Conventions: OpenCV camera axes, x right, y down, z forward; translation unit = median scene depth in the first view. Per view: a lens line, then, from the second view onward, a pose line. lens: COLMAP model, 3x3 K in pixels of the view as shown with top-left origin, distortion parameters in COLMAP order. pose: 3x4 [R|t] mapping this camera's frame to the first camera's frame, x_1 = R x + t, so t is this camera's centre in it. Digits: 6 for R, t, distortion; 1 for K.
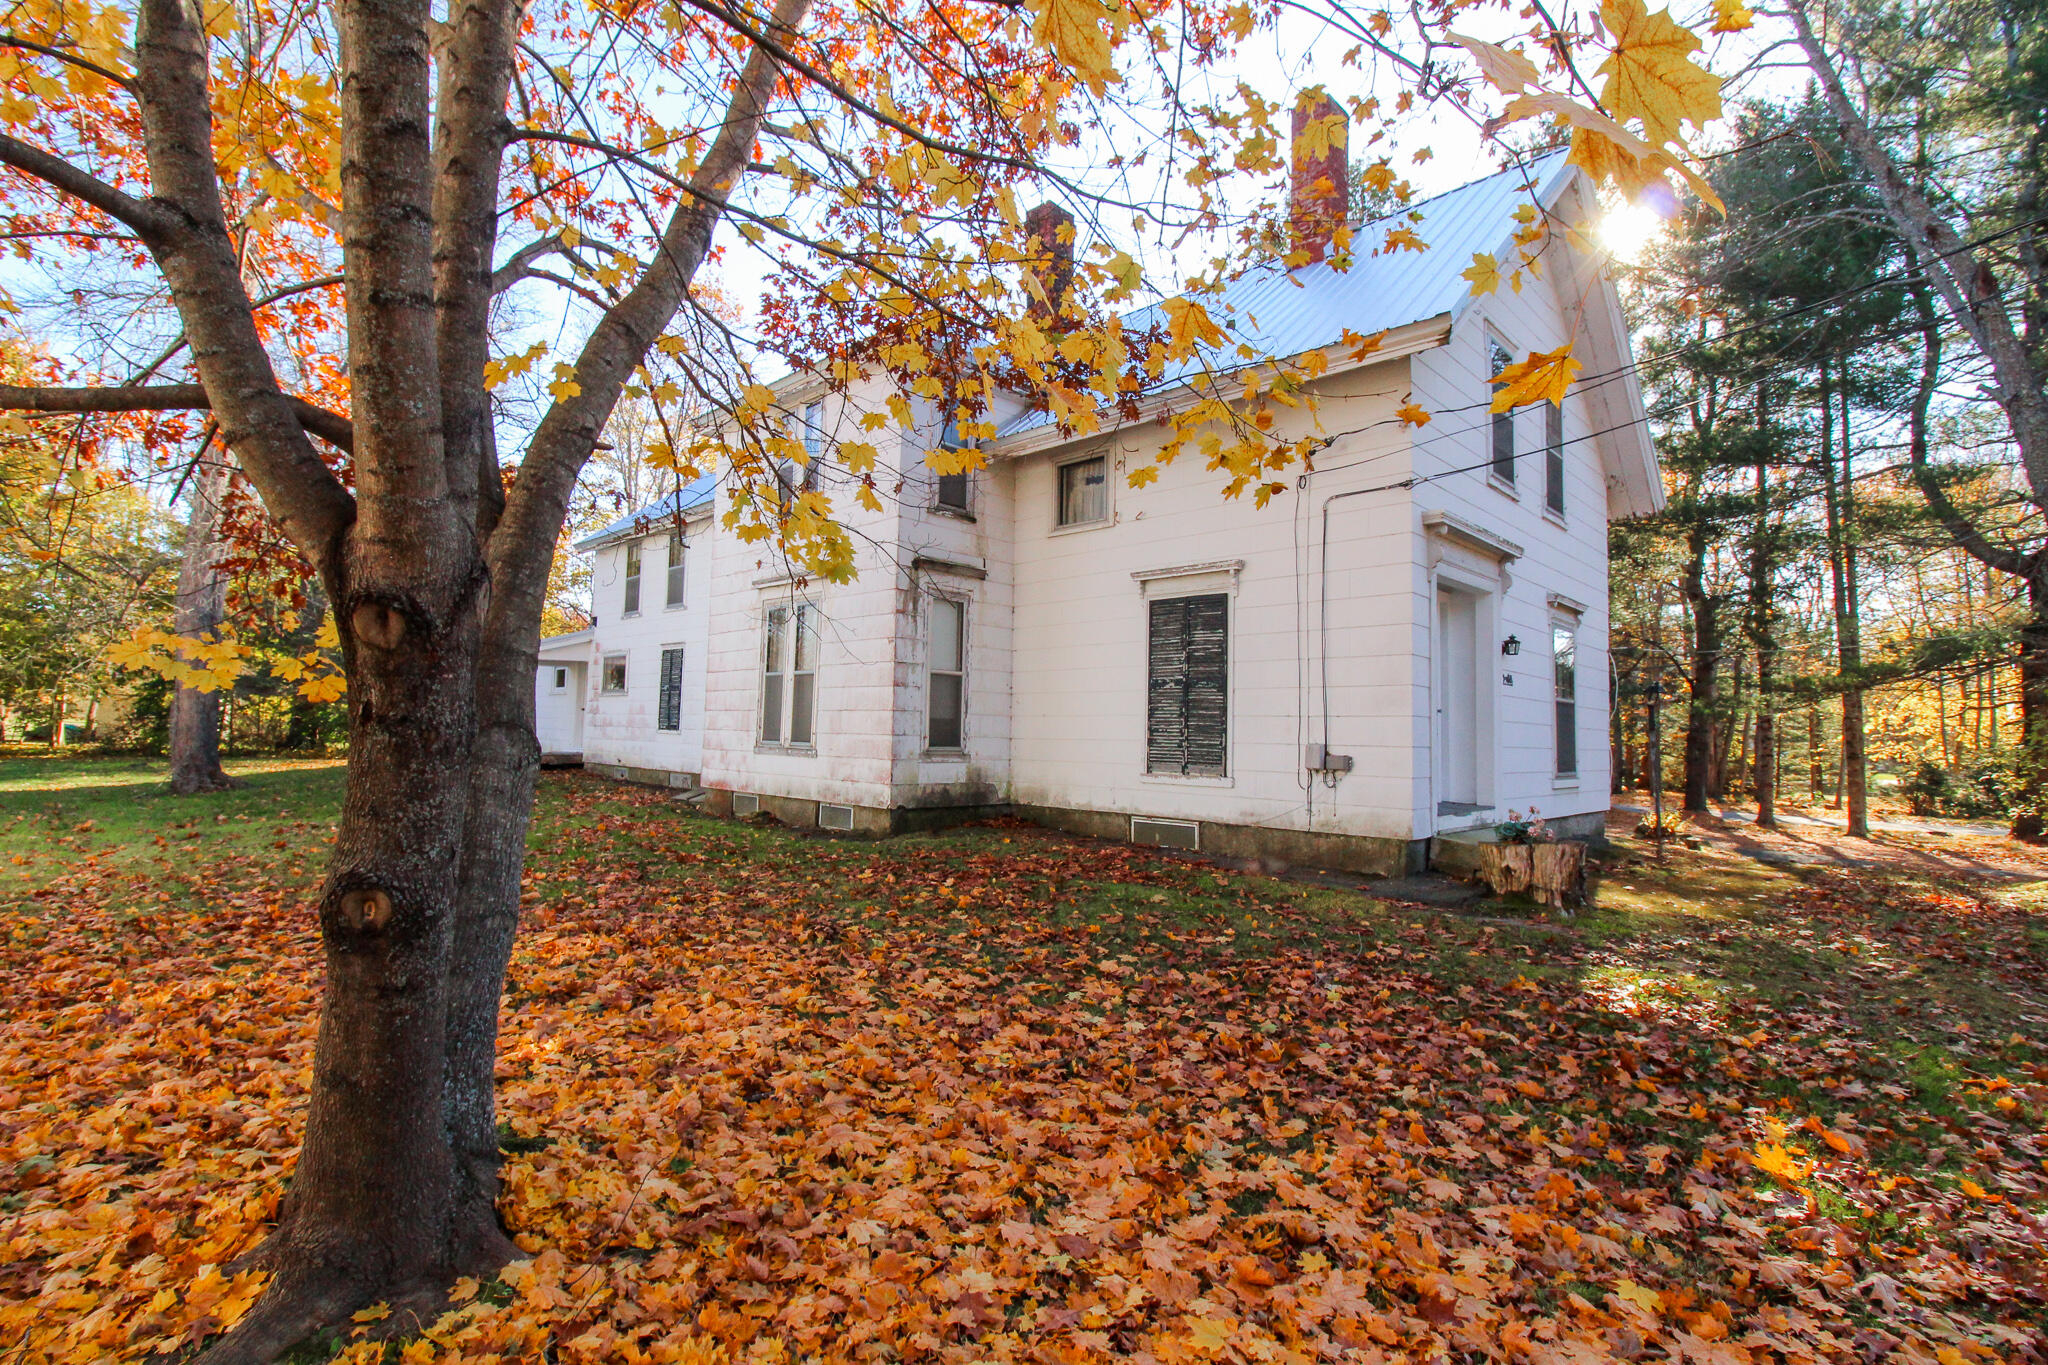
lens RADIAL K [[947.9, 0, 1010.7], [0, 947.9, 676.5], [0, 0, 1]] dist [-0.004953, -0.009836]
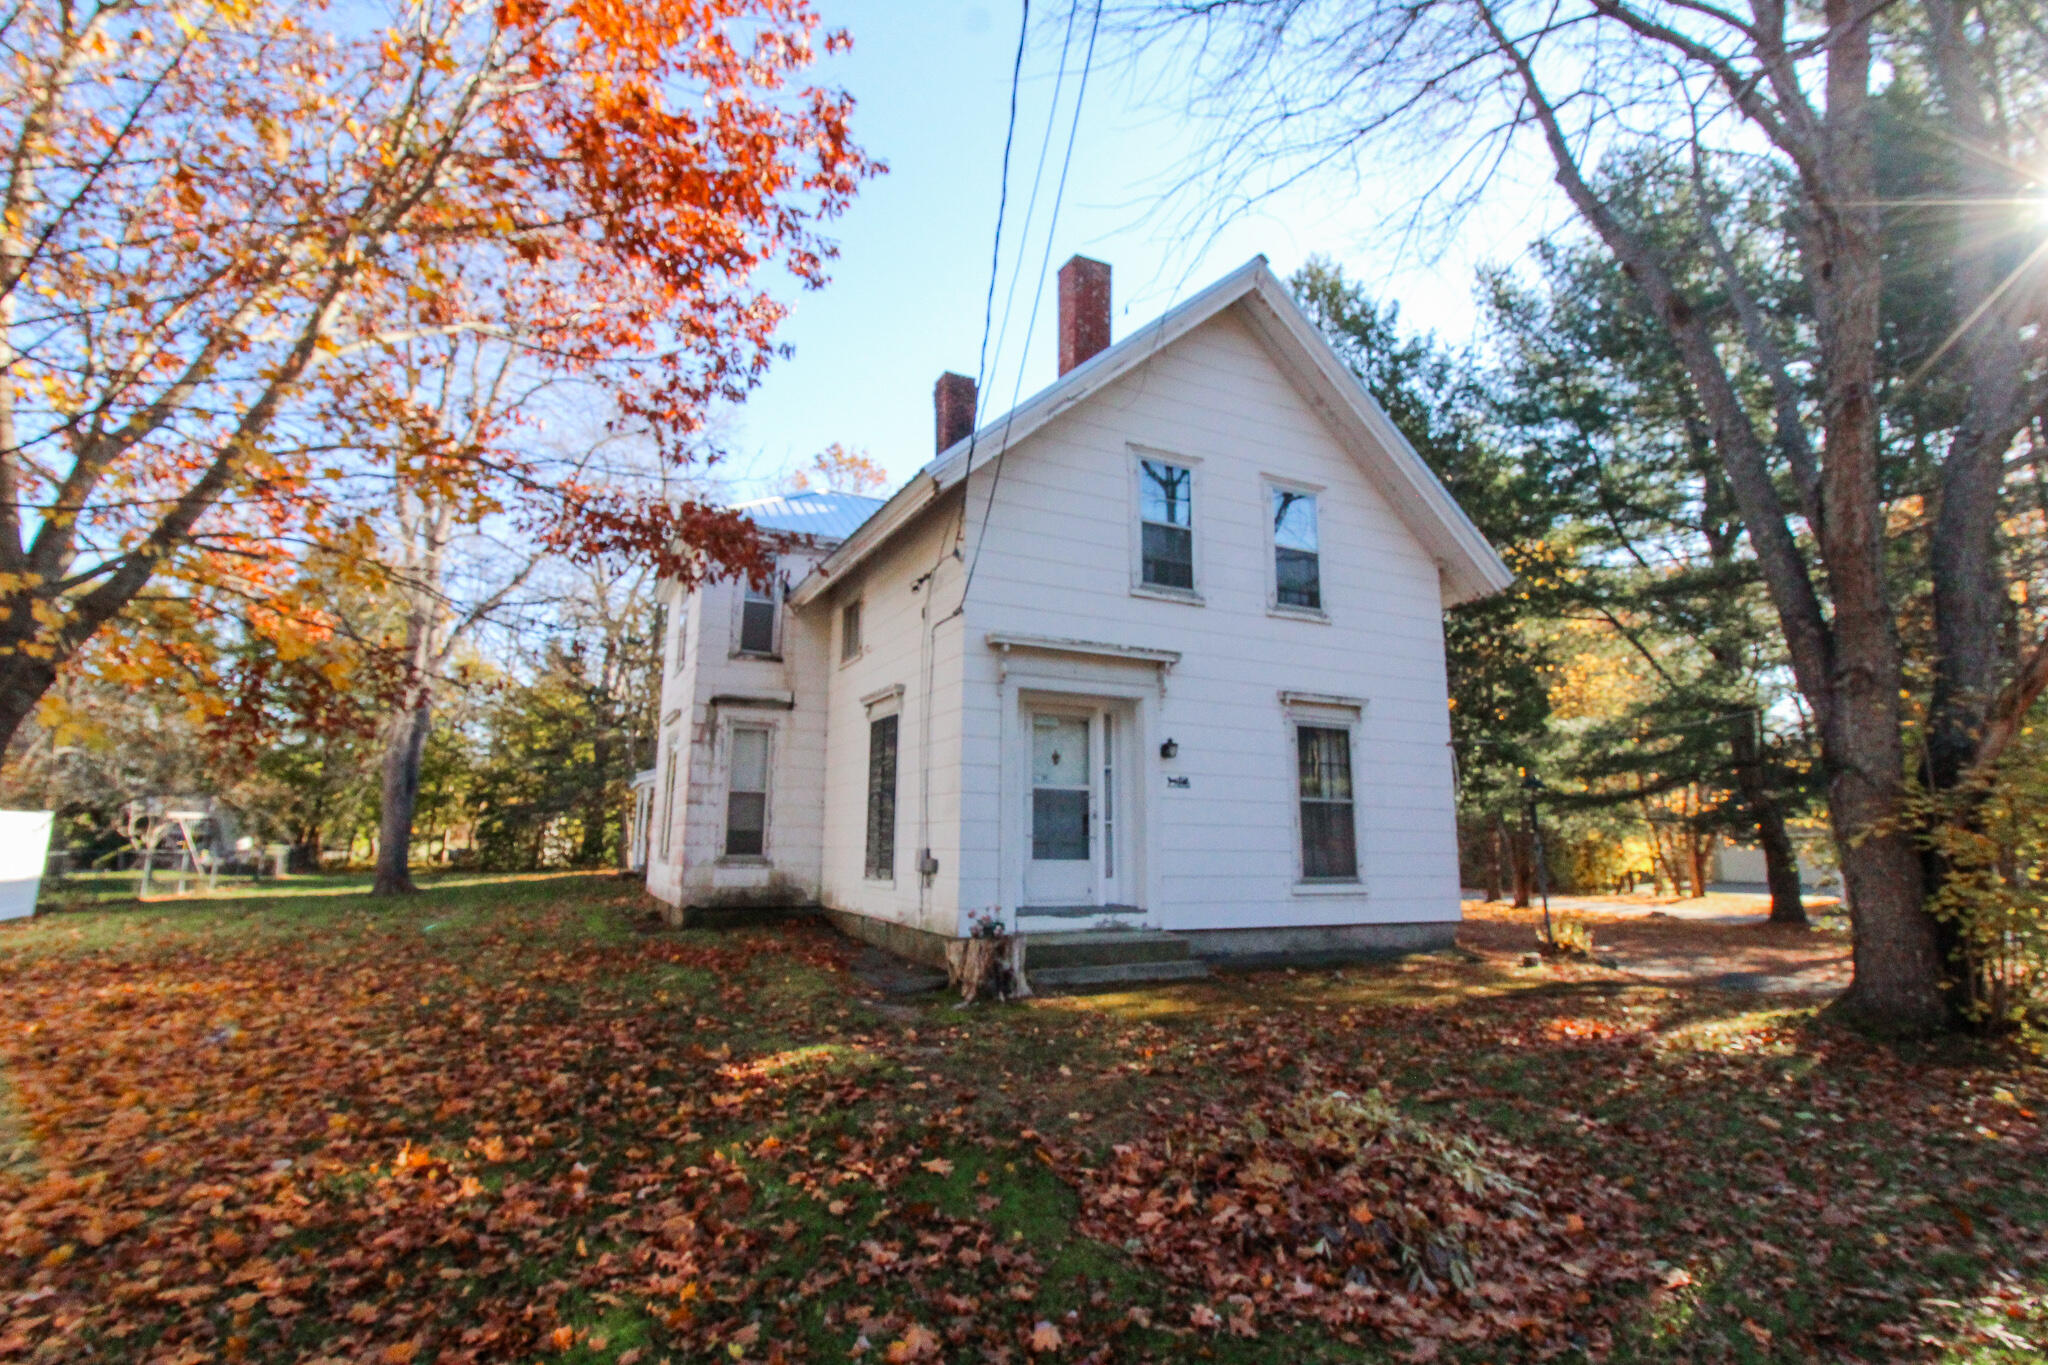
lens RADIAL K [[947.9, 0, 1010.3], [0, 947.9, 671.1], [0, 0, 1]] dist [-0.004953, -0.009836]
pose [[0.944805, -0.070767, -0.319900, 0.709265], [0.030813, 0.991259, -0.128278, 0.010667], [0.326181, 0.111341, 0.938727, -0.019671]]
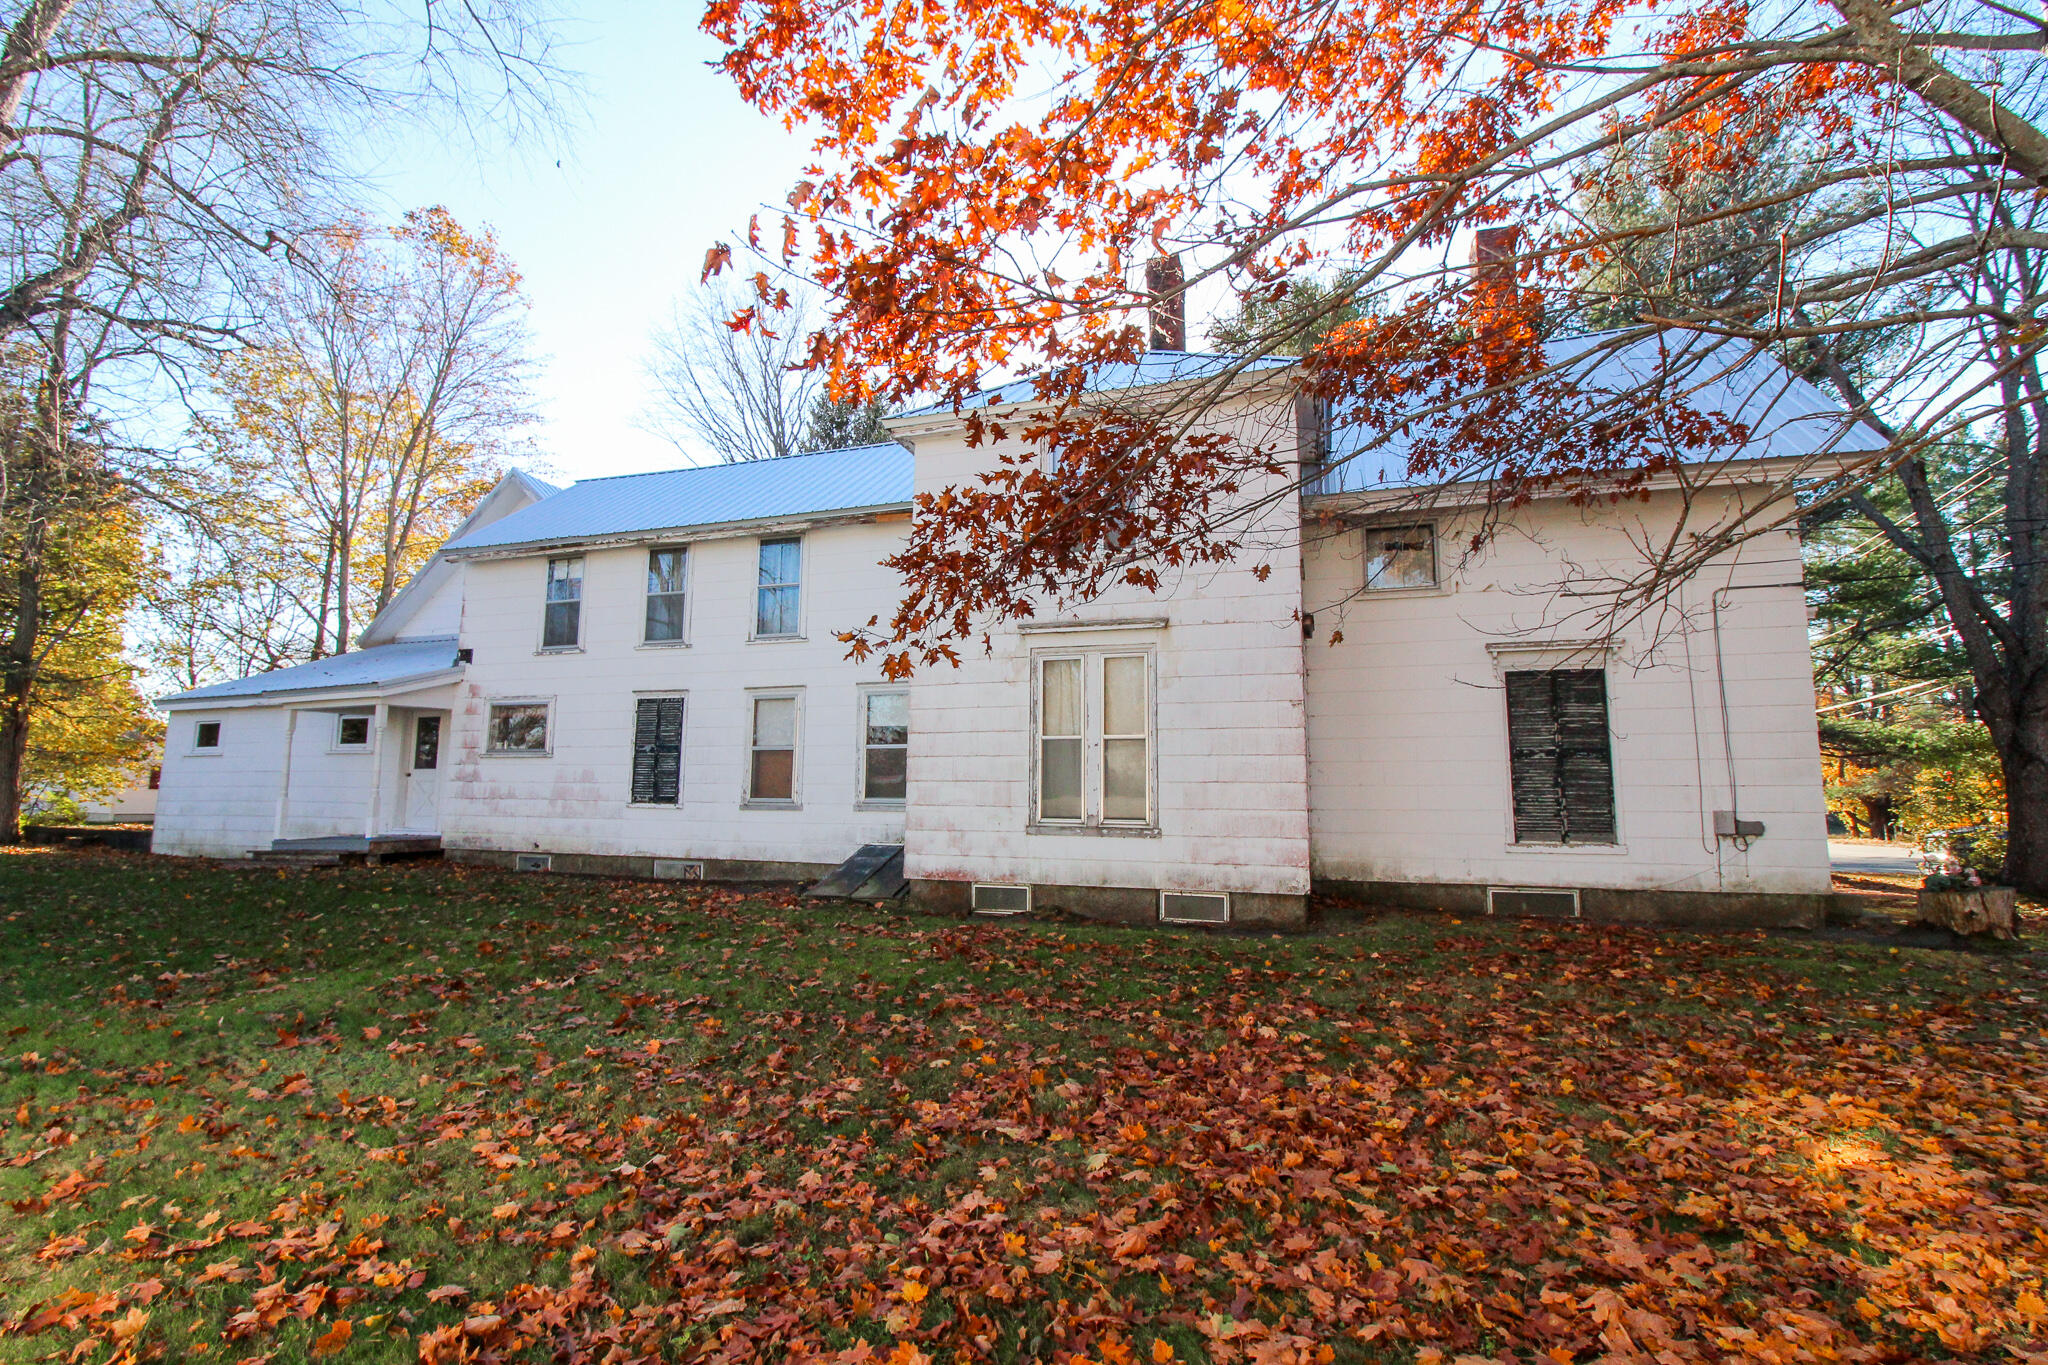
lens RADIAL K [[947.9, 0, 1025.8], [0, 947.9, 673.0], [0, 0, 1]] dist [-0.004953, -0.009836]
pose [[0.902681, 0.036537, 0.428757, -0.796501], [-0.012113, 0.998151, -0.059557, -0.012520], [-0.430141, 0.048567, 0.901454, 0.322764]]
